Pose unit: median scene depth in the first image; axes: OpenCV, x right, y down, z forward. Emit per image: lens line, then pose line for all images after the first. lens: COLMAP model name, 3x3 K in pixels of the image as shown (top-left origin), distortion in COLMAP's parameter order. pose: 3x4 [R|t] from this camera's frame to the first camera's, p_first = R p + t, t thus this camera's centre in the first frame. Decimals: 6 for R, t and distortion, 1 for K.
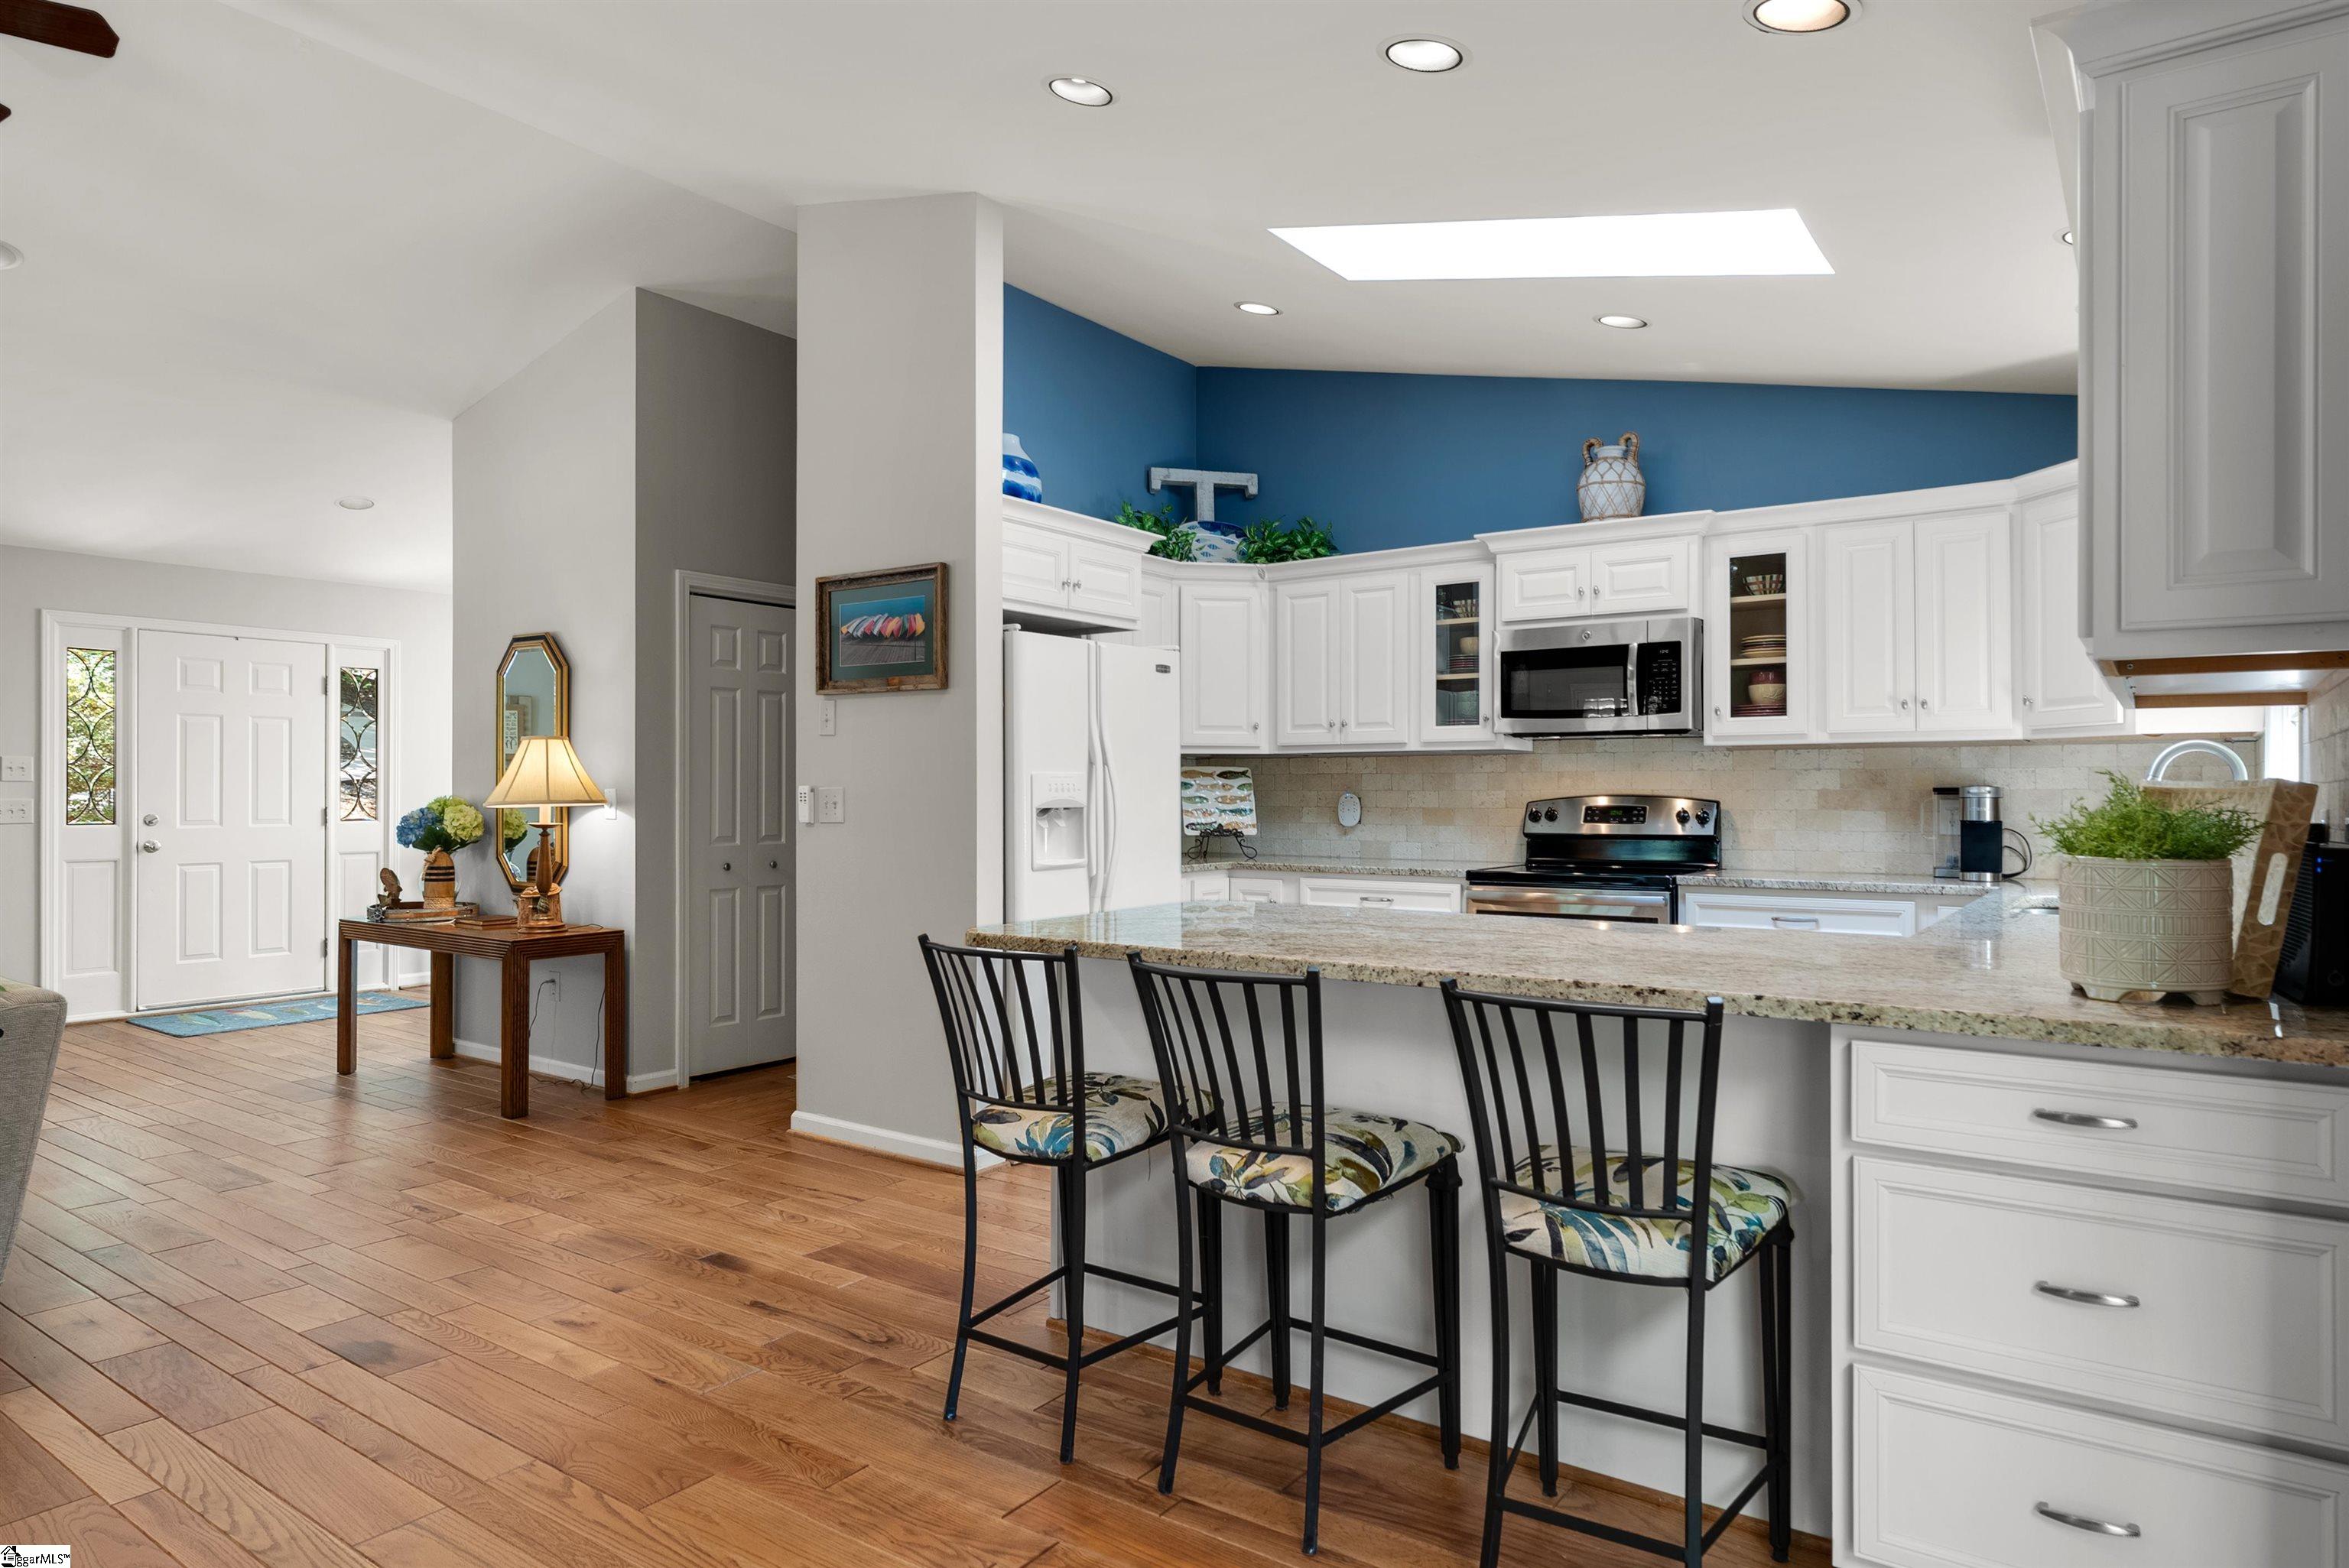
lens RADIAL K [[1368.3, 0, 1170.1], [0, 1368.3, 777.0], [0, 0, 1]] dist [-0.002083, -0.000004]
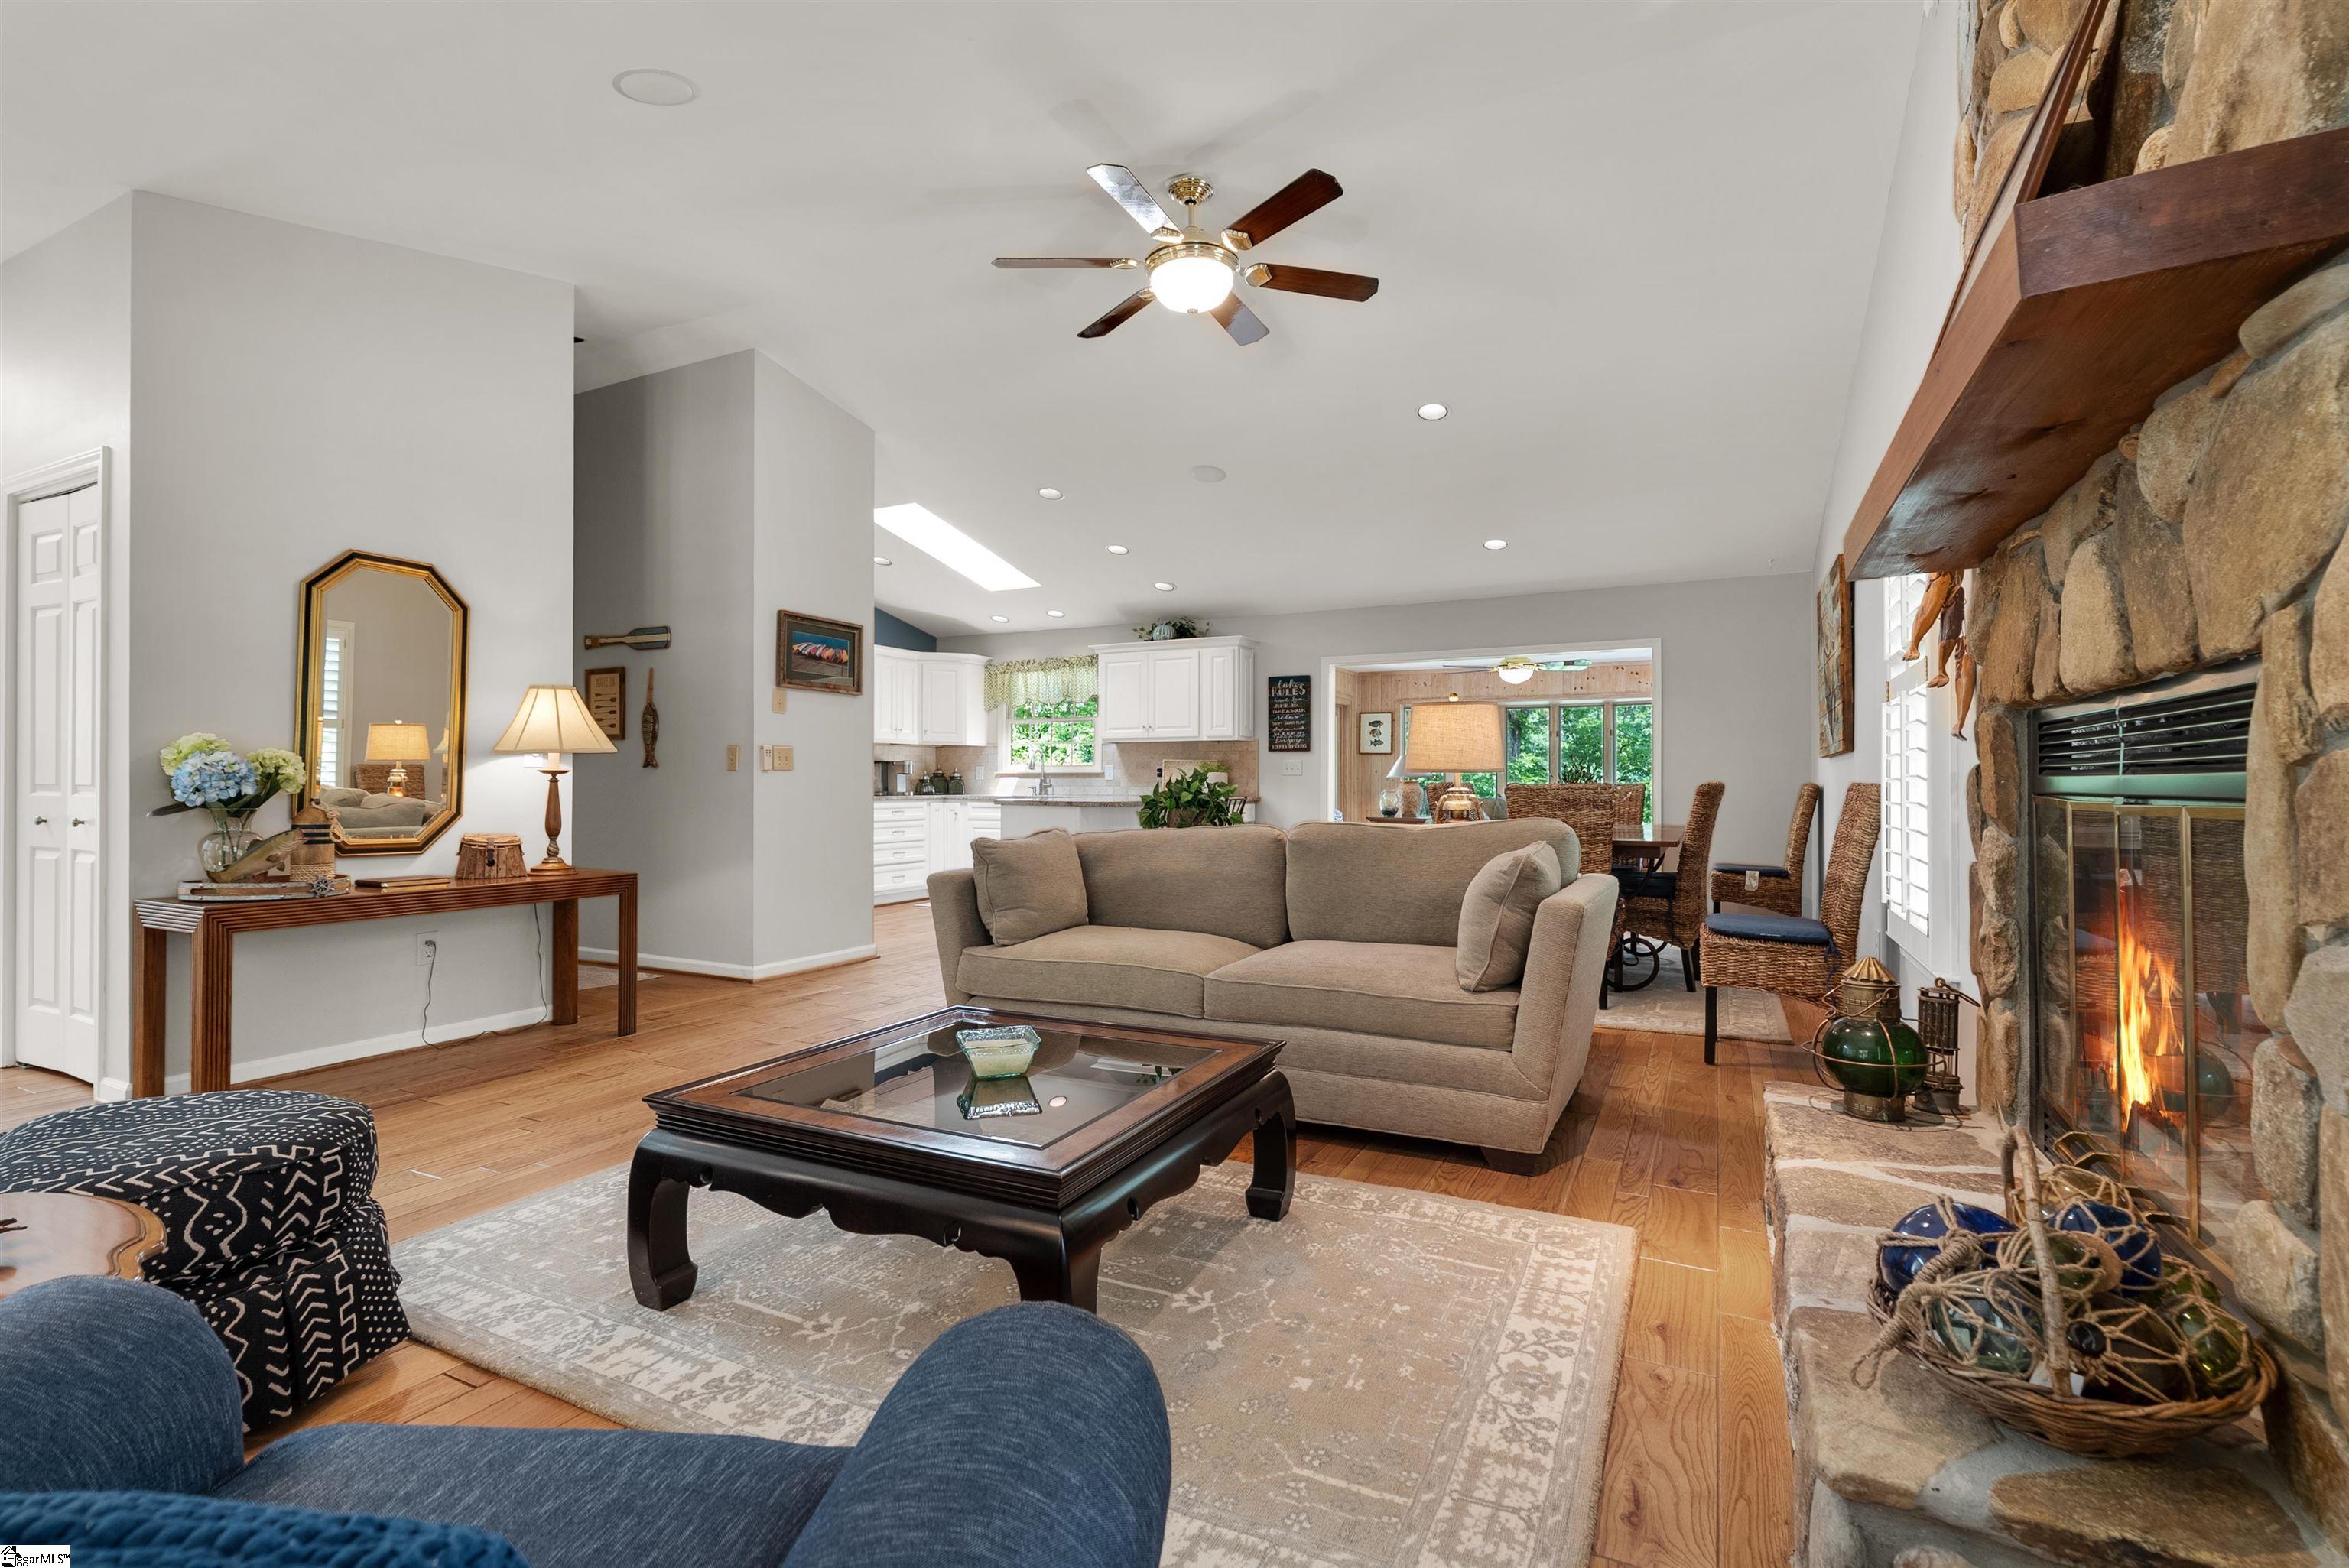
lens RADIAL K [[1071.0, 0, 1179.1], [0, 1071.0, 783.8], [0, 0, 1]] dist [-0.008994, 0.003999]
pose [[-0.162418, -0.002259, 0.986720, -1.312657], [-0.012267, 0.999925, 0.000270, 0.037079], [-0.986646, -0.012060, -0.162433, 0.657126]]
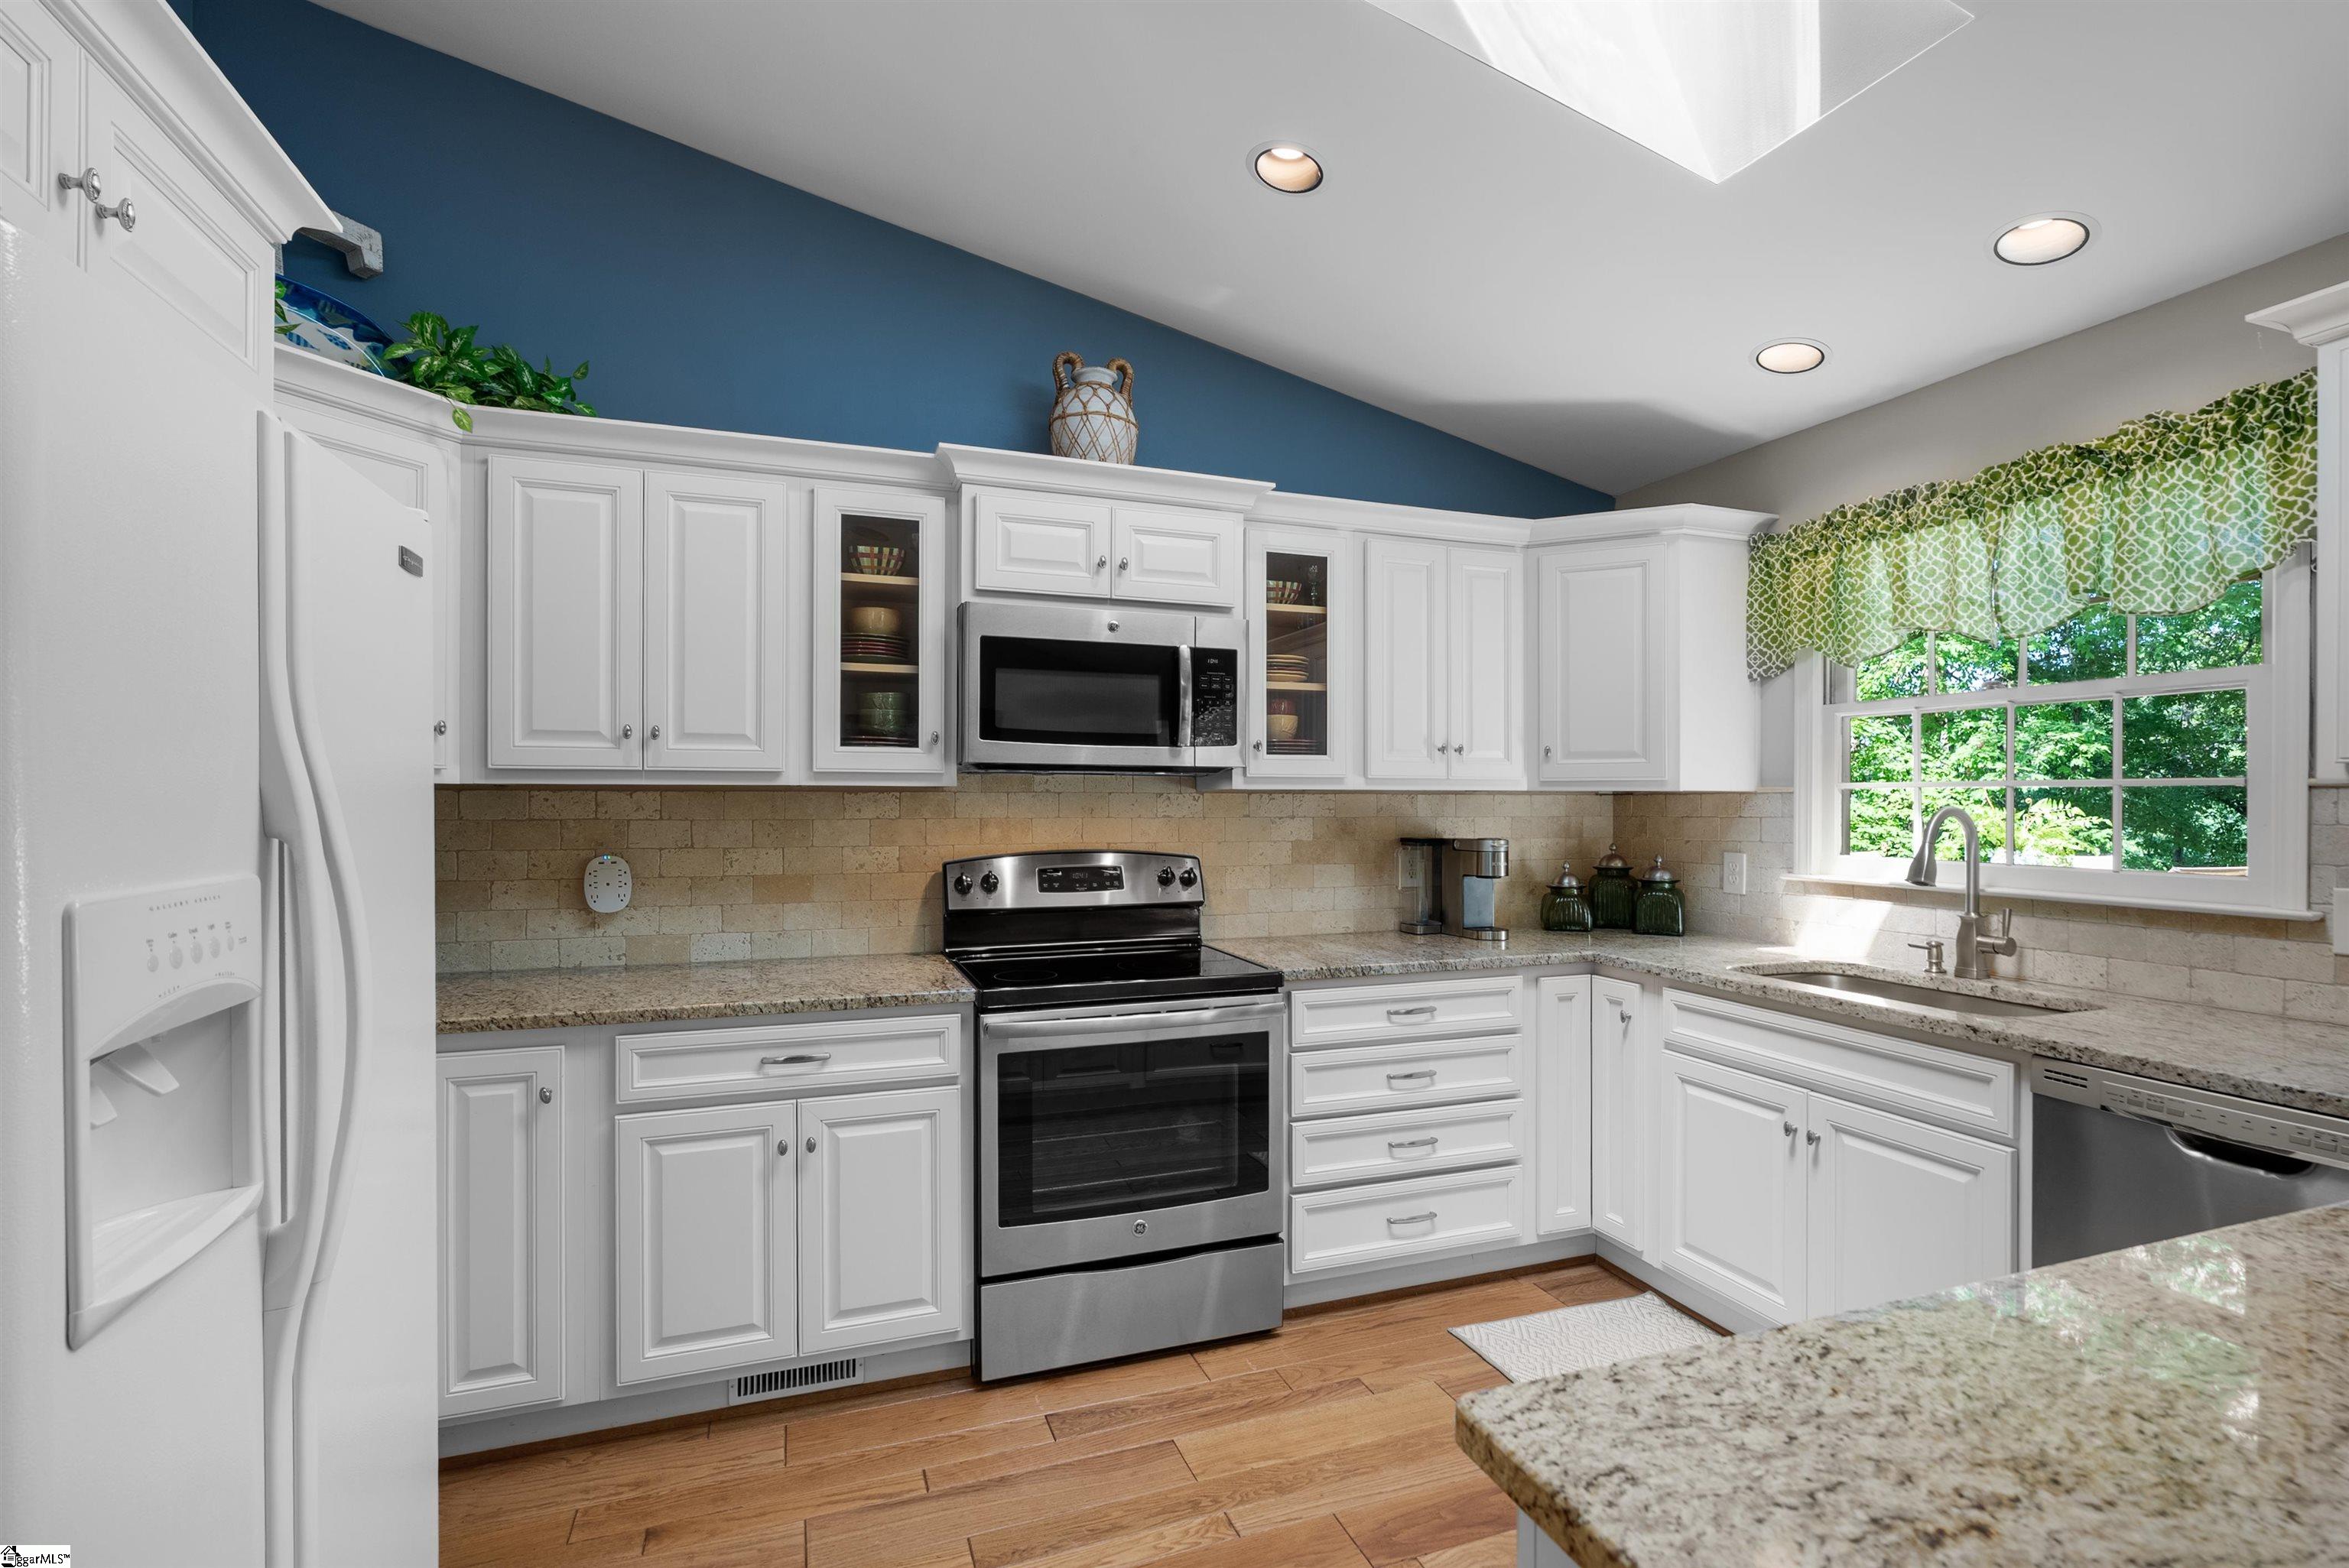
lens RADIAL K [[1071.0, 0, 1177.8], [0, 1071.0, 796.3], [0, 0, 1]] dist [-0.008994, 0.003999]
pose [[0.558769, 0.003411, 0.829317, -0.117288], [-0.011599, 0.999926, 0.003702, -0.018799], [-0.829243, -0.011688, 0.558767, 0.620653]]
